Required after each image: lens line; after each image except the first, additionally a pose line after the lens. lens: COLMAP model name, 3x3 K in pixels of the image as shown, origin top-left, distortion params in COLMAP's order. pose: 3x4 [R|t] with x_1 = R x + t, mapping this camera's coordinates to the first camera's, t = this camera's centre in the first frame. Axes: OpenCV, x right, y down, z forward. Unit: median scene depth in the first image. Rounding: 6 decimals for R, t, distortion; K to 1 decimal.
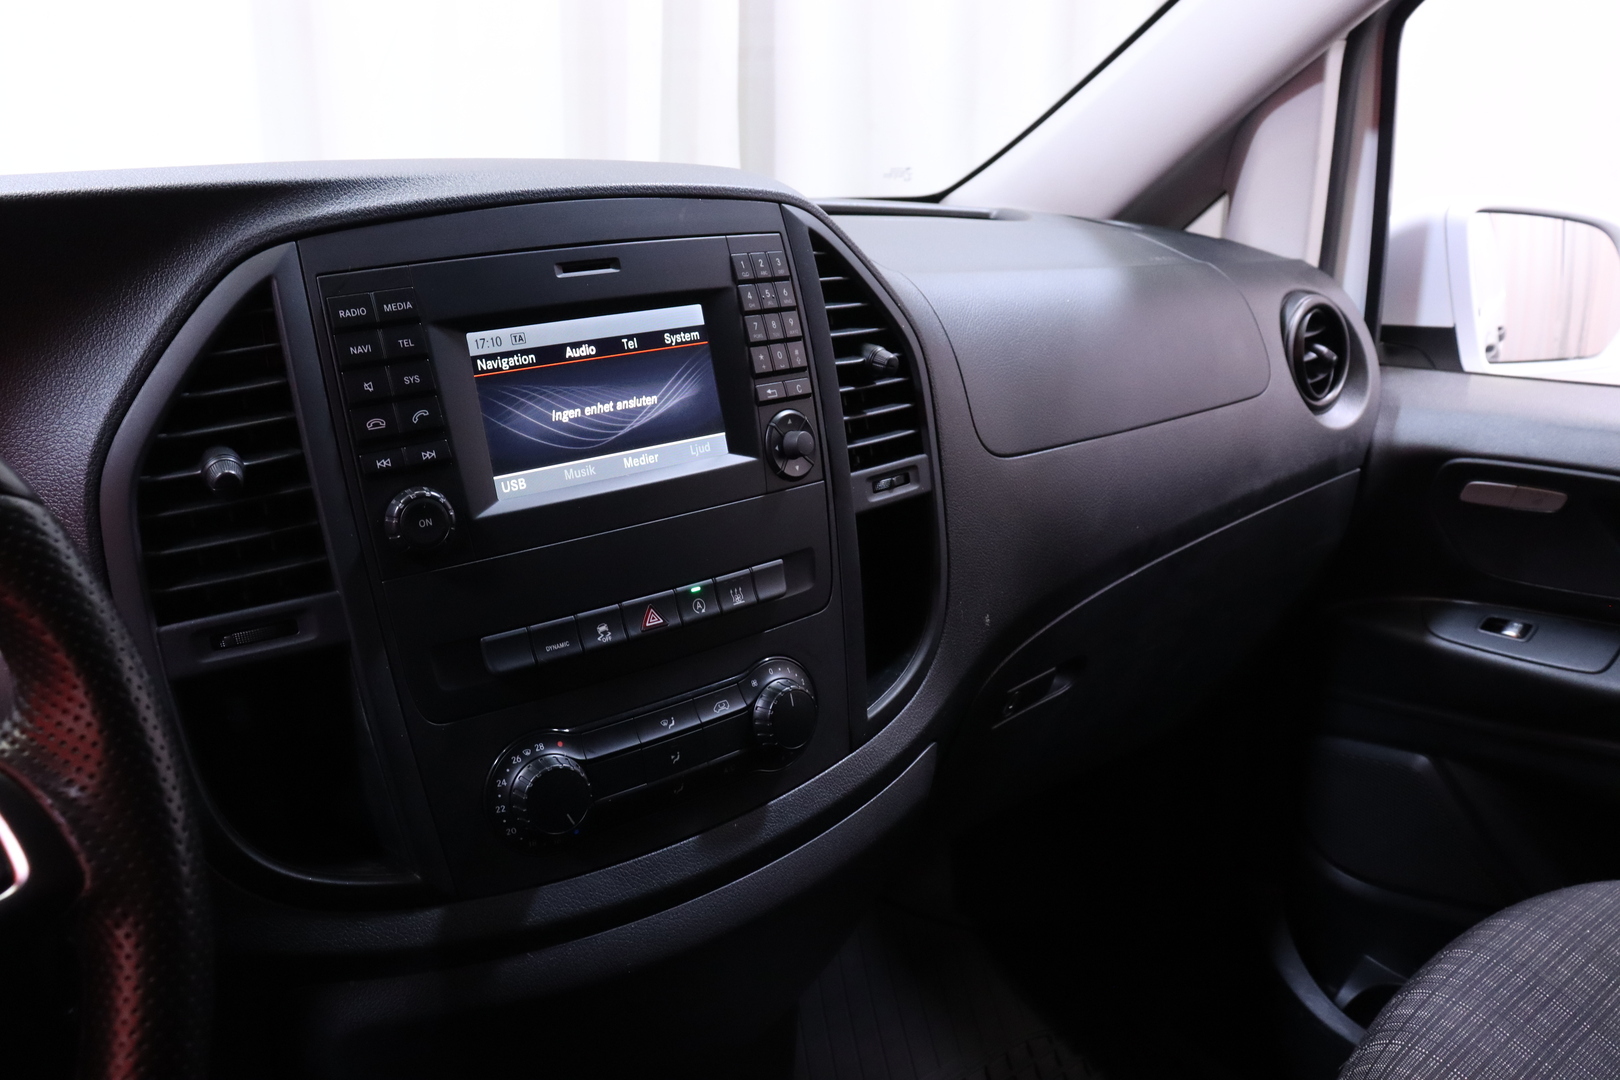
lens RADIAL K [[1332.0, 0, 805.2], [0, 1332.0, 535.8], [0, 0, 1]] dist [-0.167277, 0.126245]
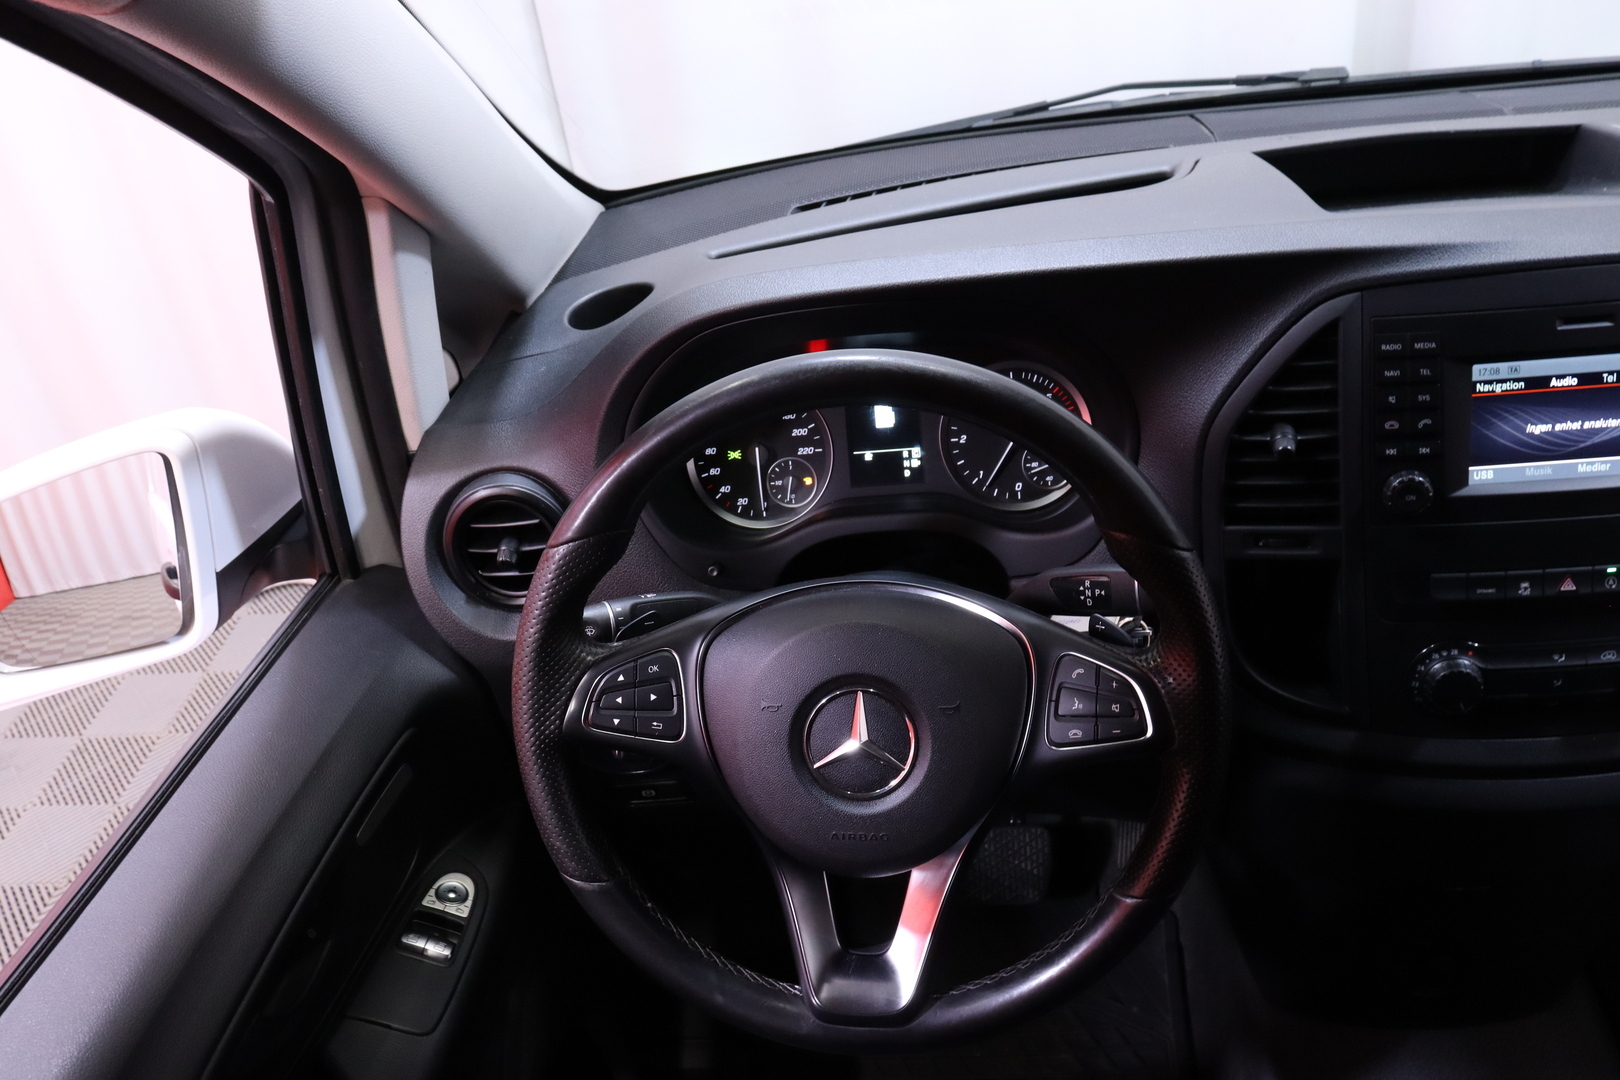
lens RADIAL K [[1332.0, 0, 796.0], [0, 1332.0, 552.7], [0, 0, 1]] dist [-0.167277, 0.126245]
pose [[0.716995, 0.299625, -0.629399, 0.121917], [-0.087514, 0.934457, 0.345154, -0.335019], [0.691563, -0.192393, 0.696222, -0.413316]]
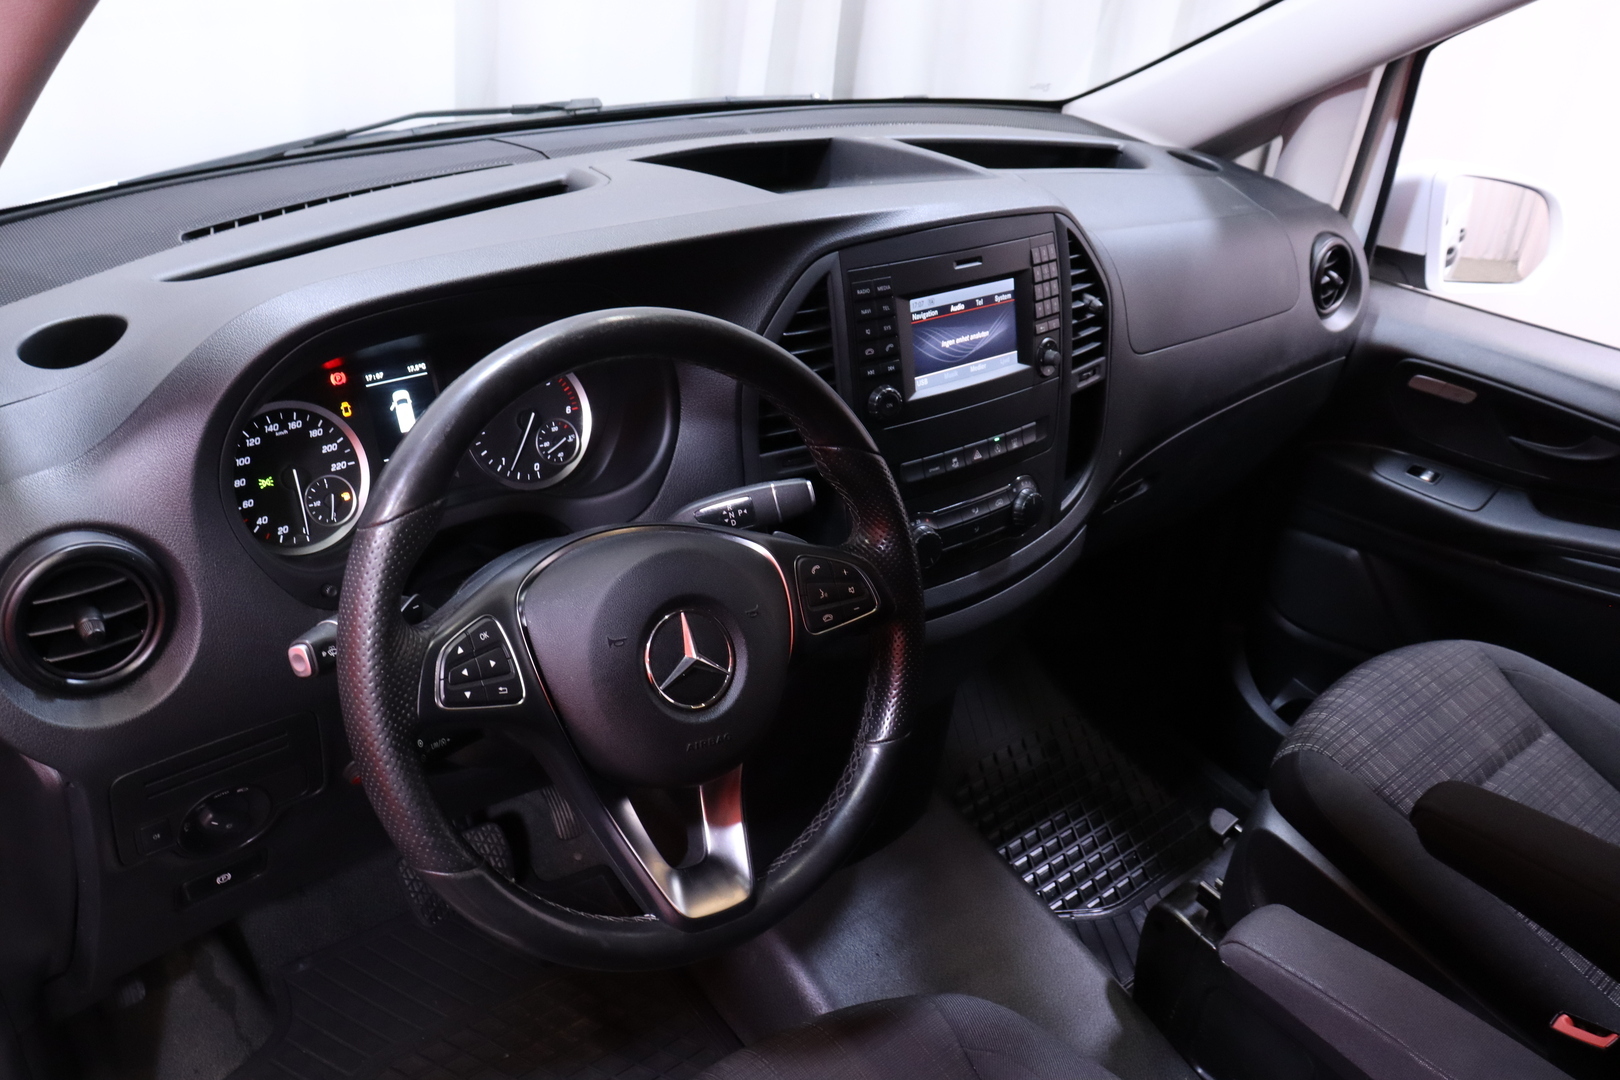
lens RADIAL K [[1332.0, 0, 824.9], [0, 1332.0, 562.5], [0, 0, 1]] dist [-0.167277, 0.126245]
pose [[0.994641, 0.073604, 0.072605, -0.437421], [-0.088374, 0.969739, 0.227590, -0.189135], [-0.053656, -0.232787, 0.971047, -0.792408]]
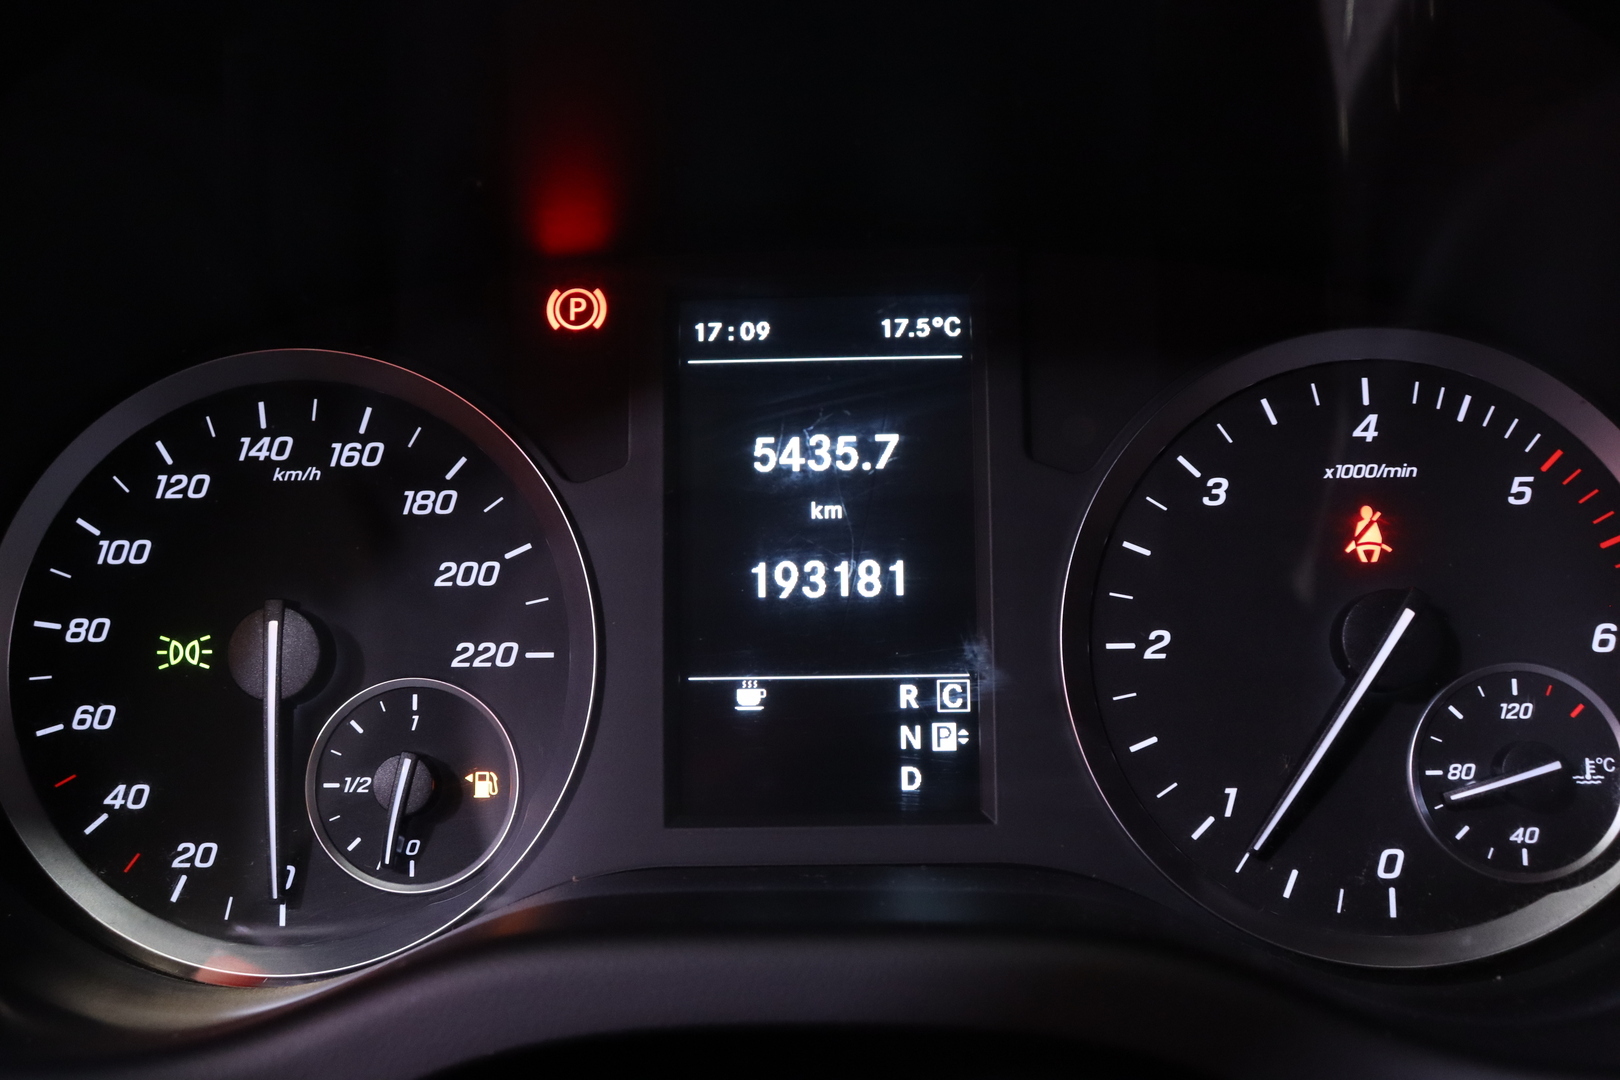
lens RADIAL K [[1953.8, 0, 808.5], [0, 1953.8, 466.8], [0, 0, 1]] dist [-0.044777, 0.000000]
pose [[0.753780, 0.177639, -0.632661, -0.490499], [-0.173885, 0.982370, 0.068657, -0.011993], [0.633703, 0.058258, 0.771380, 0.343324]]
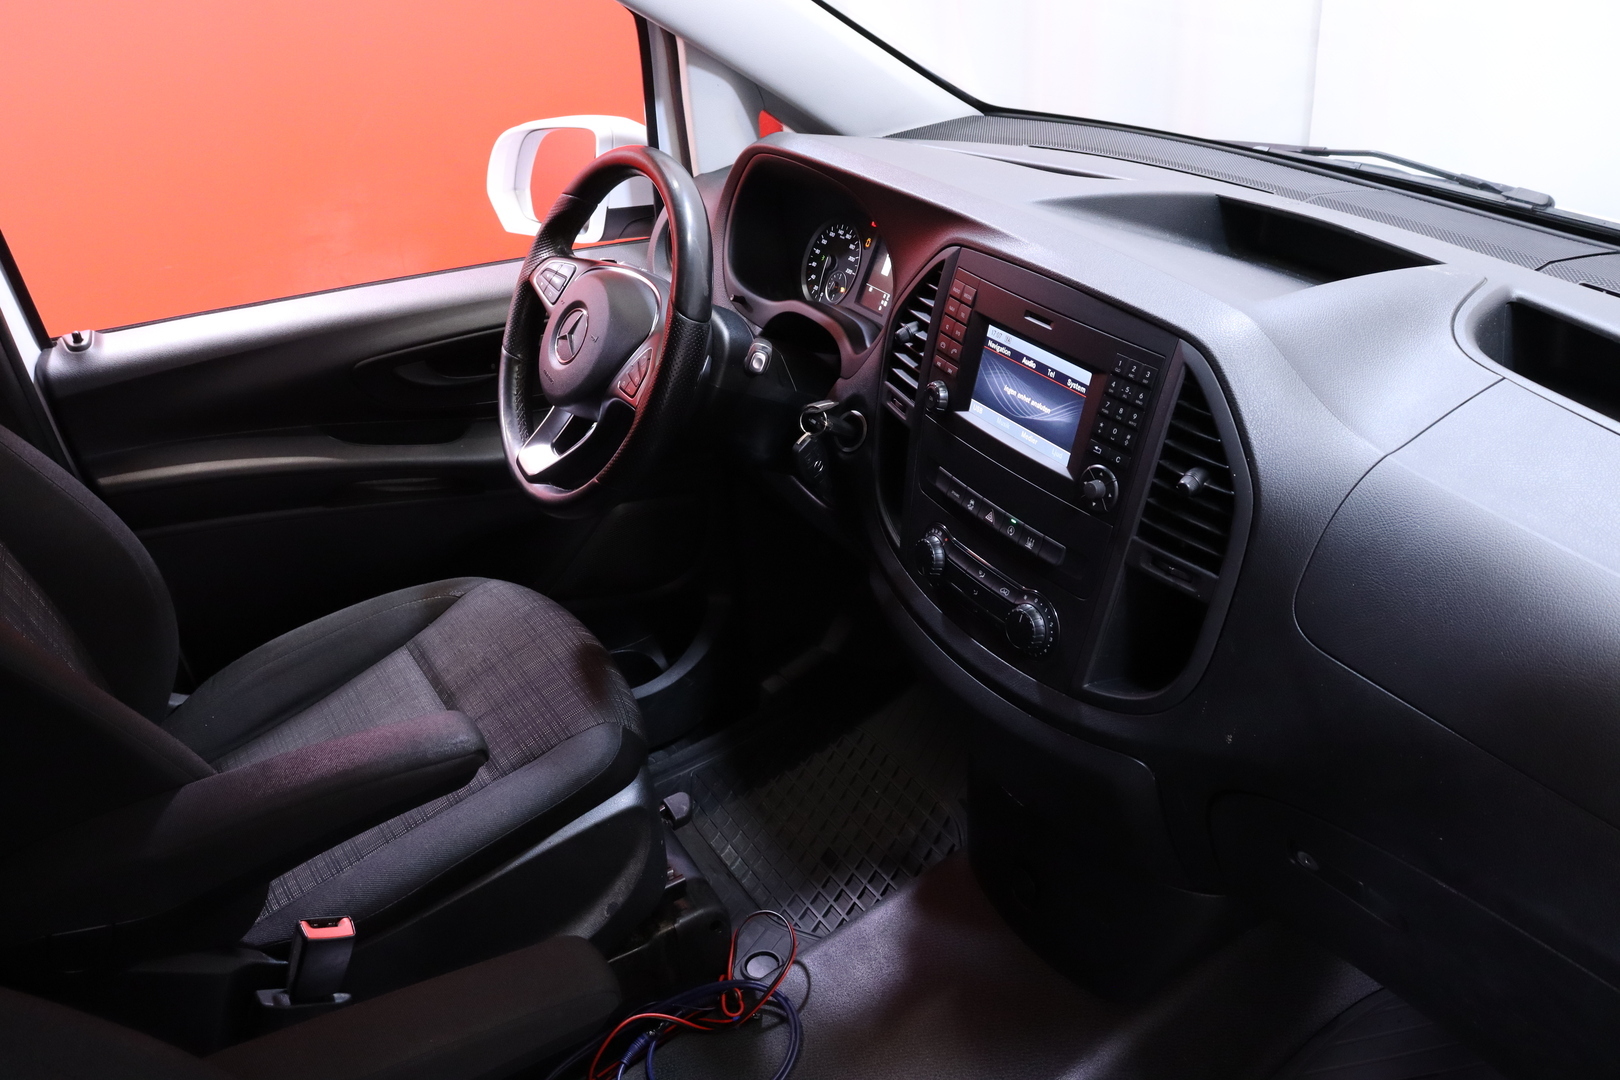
lens RADIAL K [[1332.0, 0, 762.5], [0, 1332.0, 566.7], [0, 0, 1]] dist [-0.167277, 0.126245]
pose [[-0.171557, 0.523055, -0.834854, 1.382902], [-0.244226, 0.798386, 0.550394, -0.748432], [0.954422, 0.298317, -0.009225, 0.736195]]
